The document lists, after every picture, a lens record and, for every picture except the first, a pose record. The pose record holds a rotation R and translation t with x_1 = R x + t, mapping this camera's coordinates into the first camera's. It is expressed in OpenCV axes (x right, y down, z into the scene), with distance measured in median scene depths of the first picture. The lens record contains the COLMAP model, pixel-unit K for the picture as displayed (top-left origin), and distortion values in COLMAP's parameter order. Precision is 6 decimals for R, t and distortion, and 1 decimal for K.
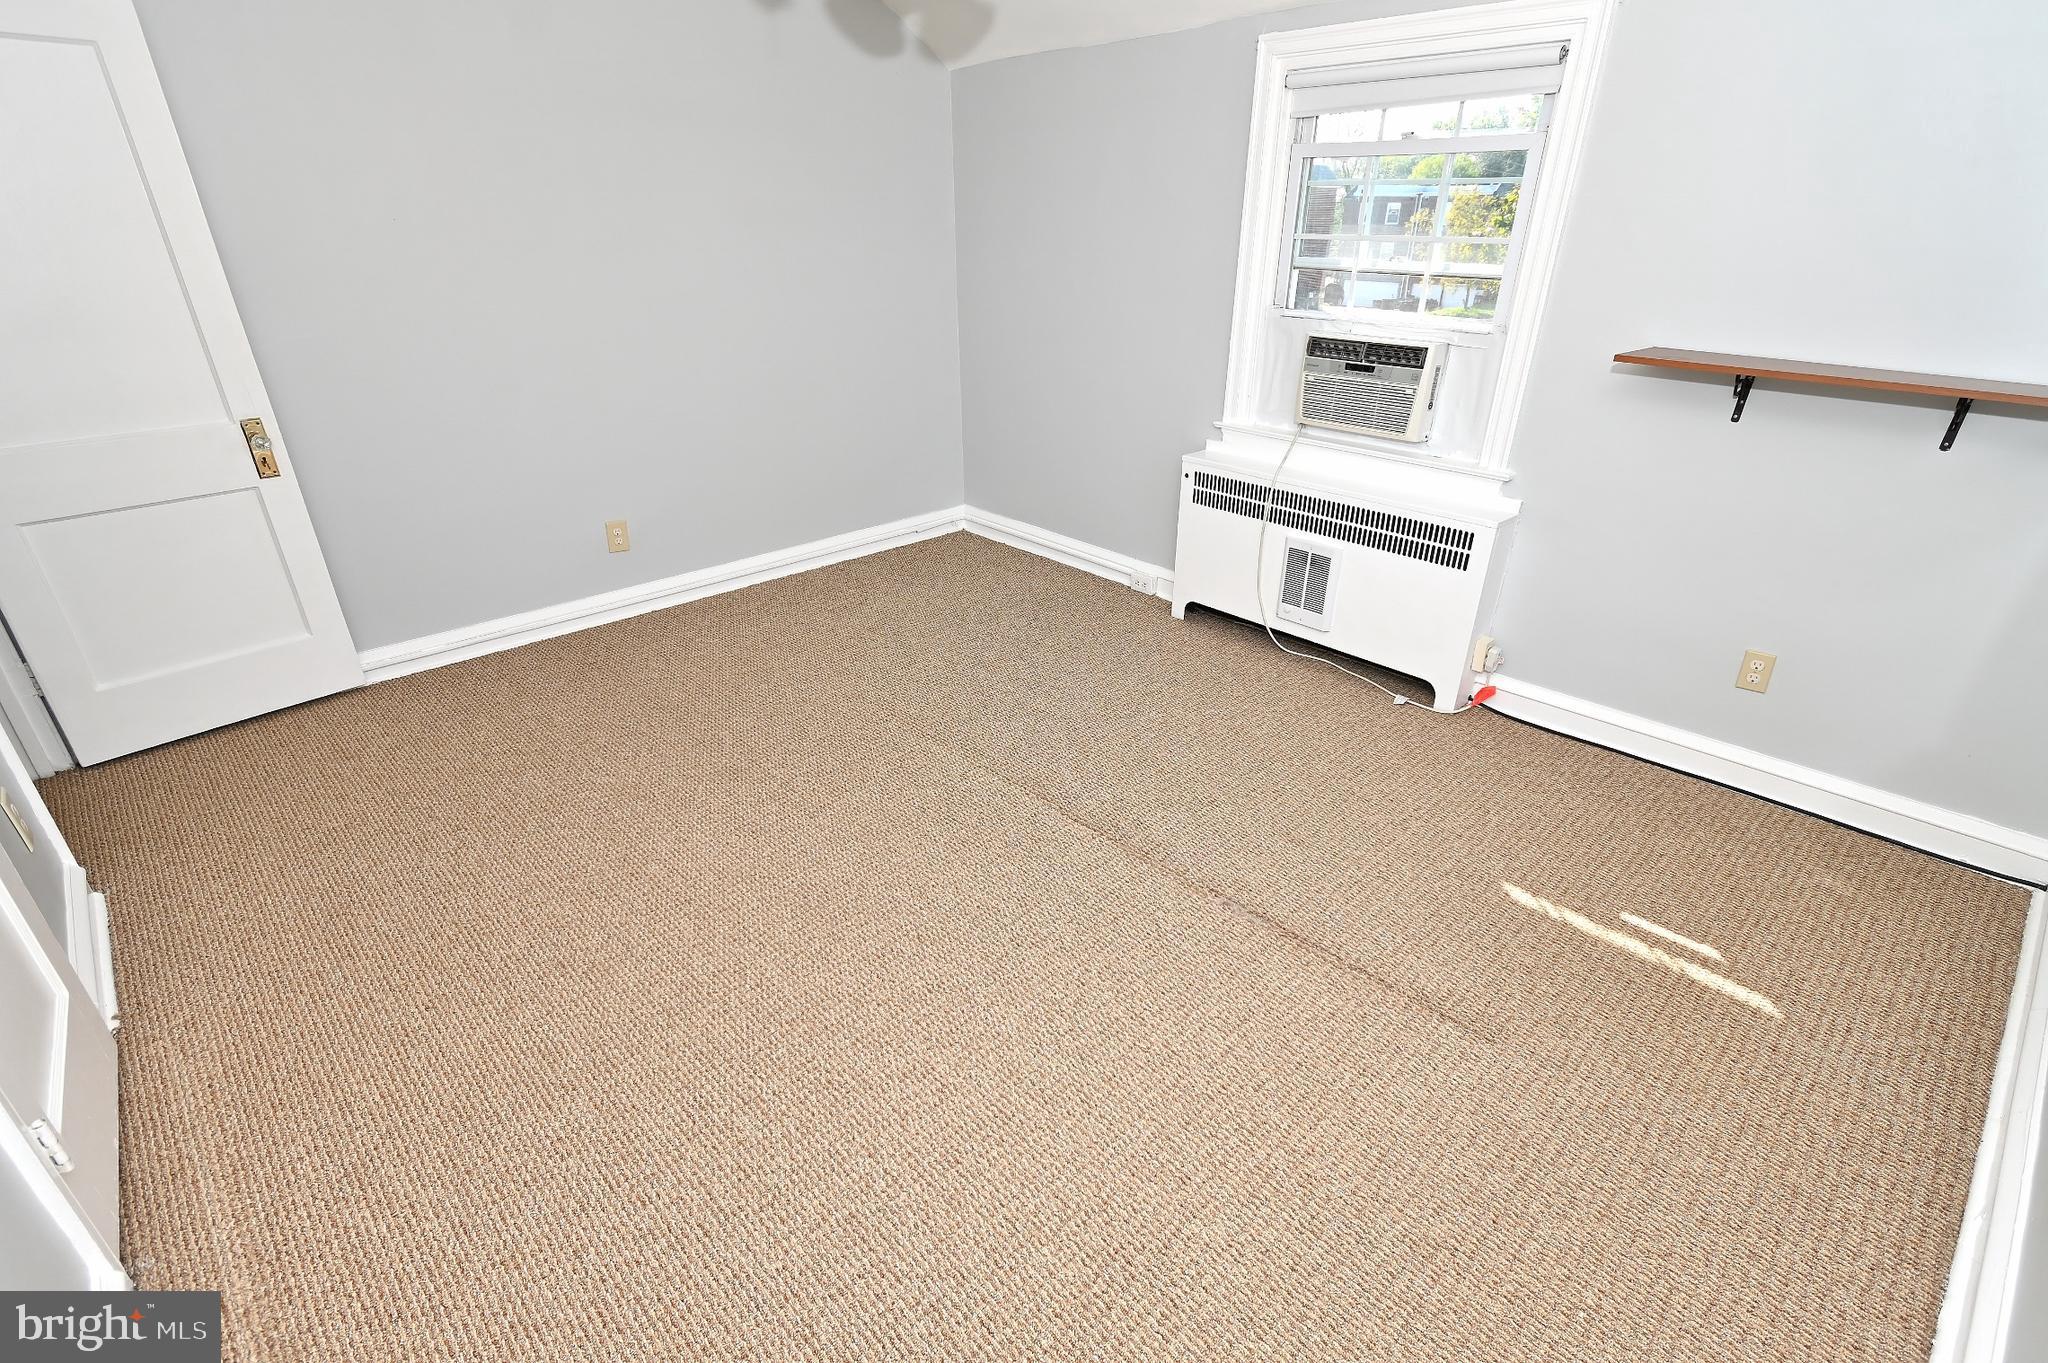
lens RADIAL K [[955.9, 0, 1036.4], [0, 955.9, 688.4], [0, 0, 1]] dist [0.007434, -0.000476]
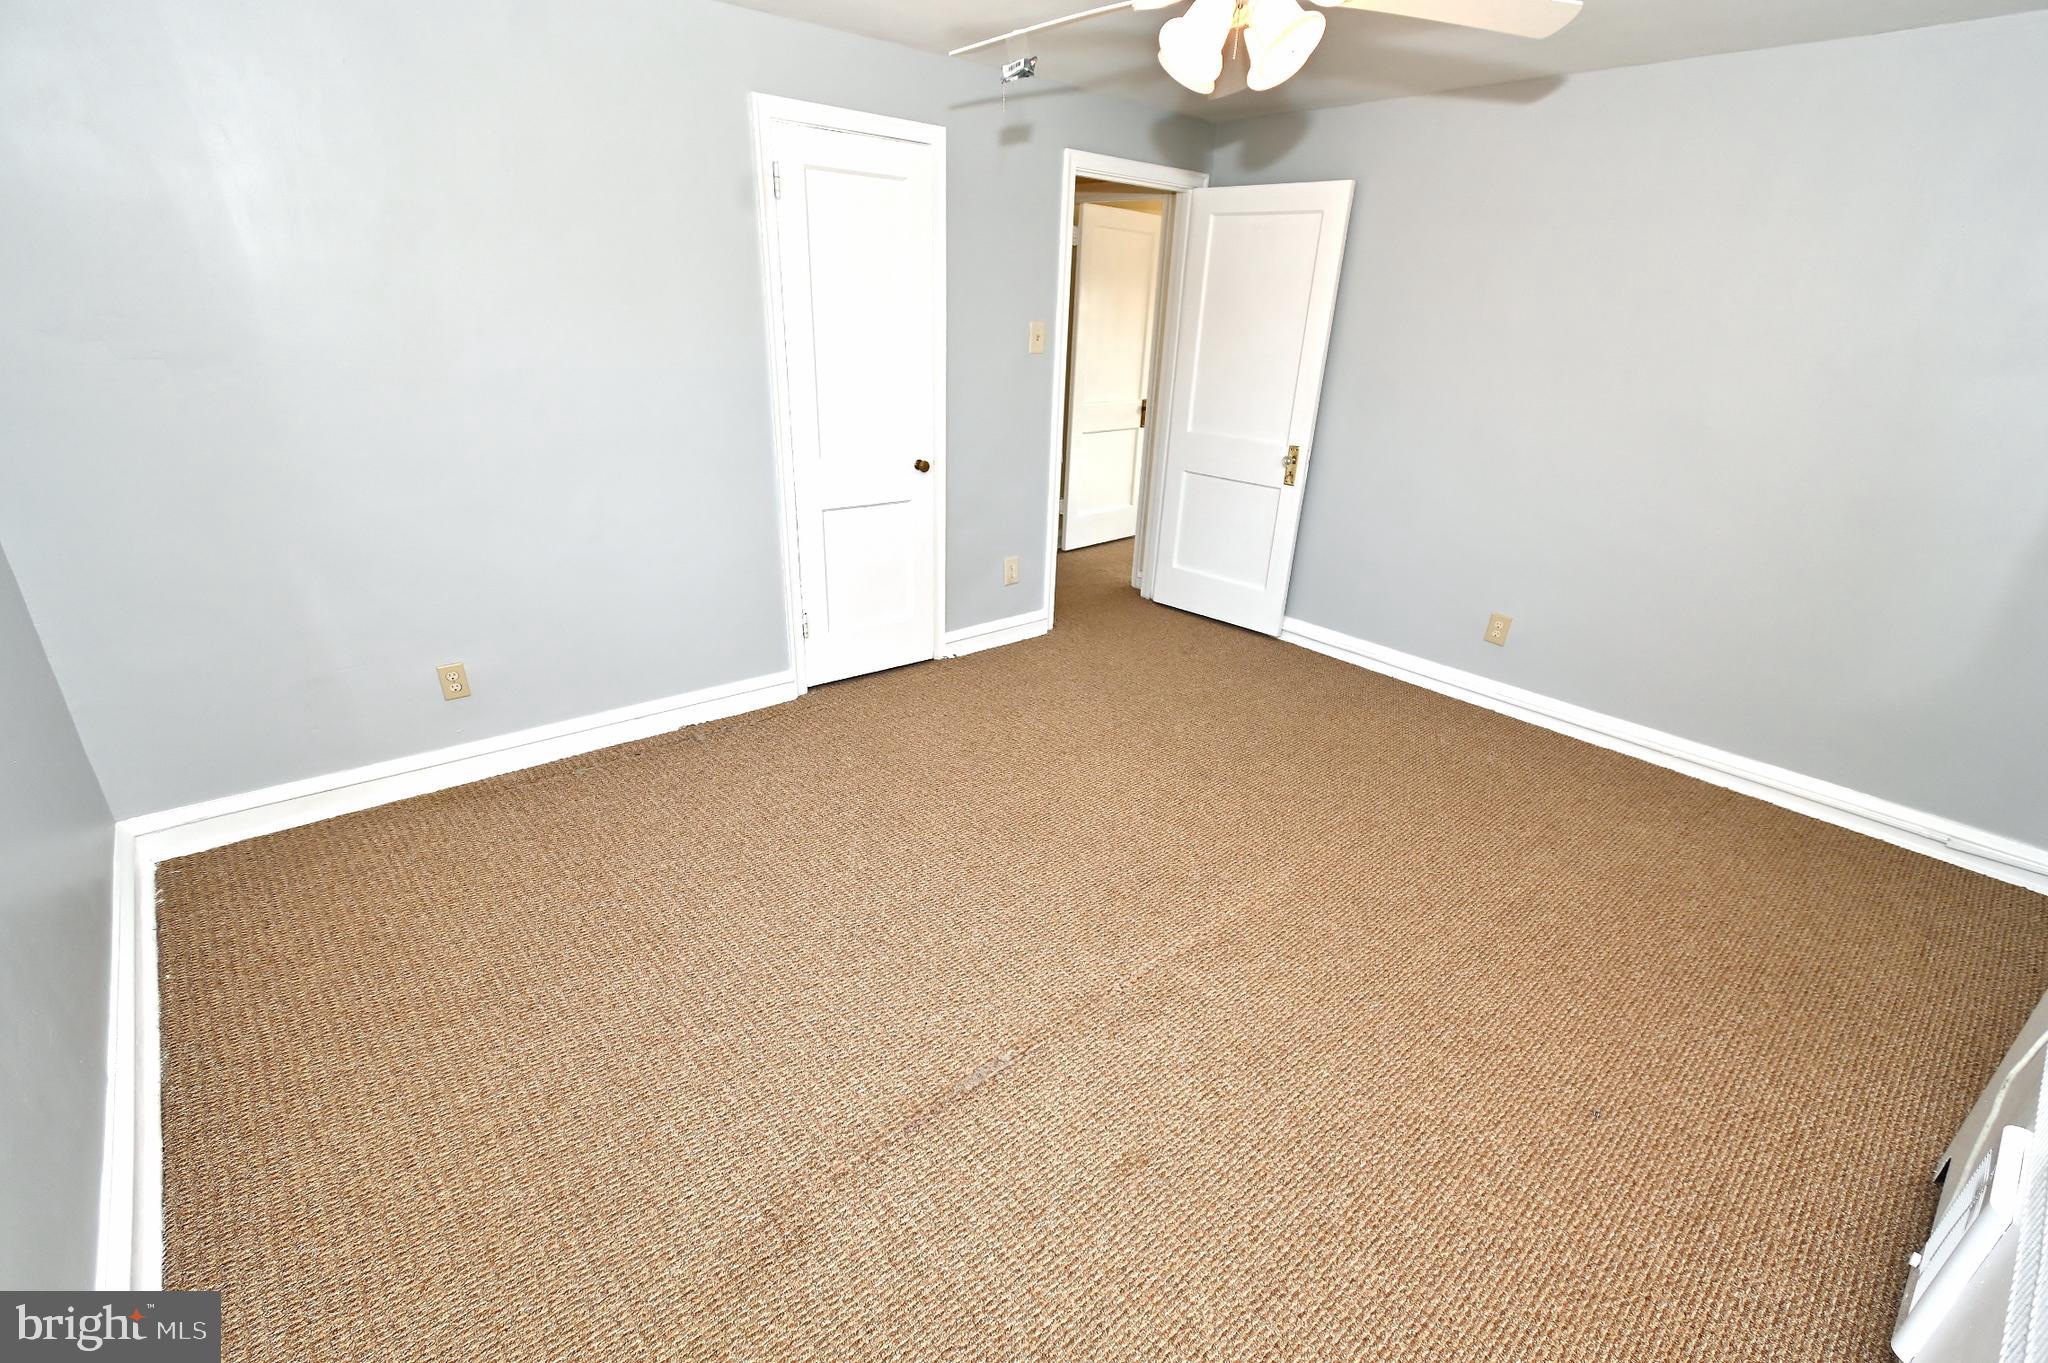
lens RADIAL K [[902.5, 0, 1018.9], [0, 902.5, 690.4], [0, 0, 1]] dist [0.008857, -0.004405]
pose [[-0.046902, 0.390071, -0.919589, 0.811667], [-0.477774, 0.799709, 0.363589, -0.349953], [0.877230, 0.456409, 0.148858, 0.727217]]
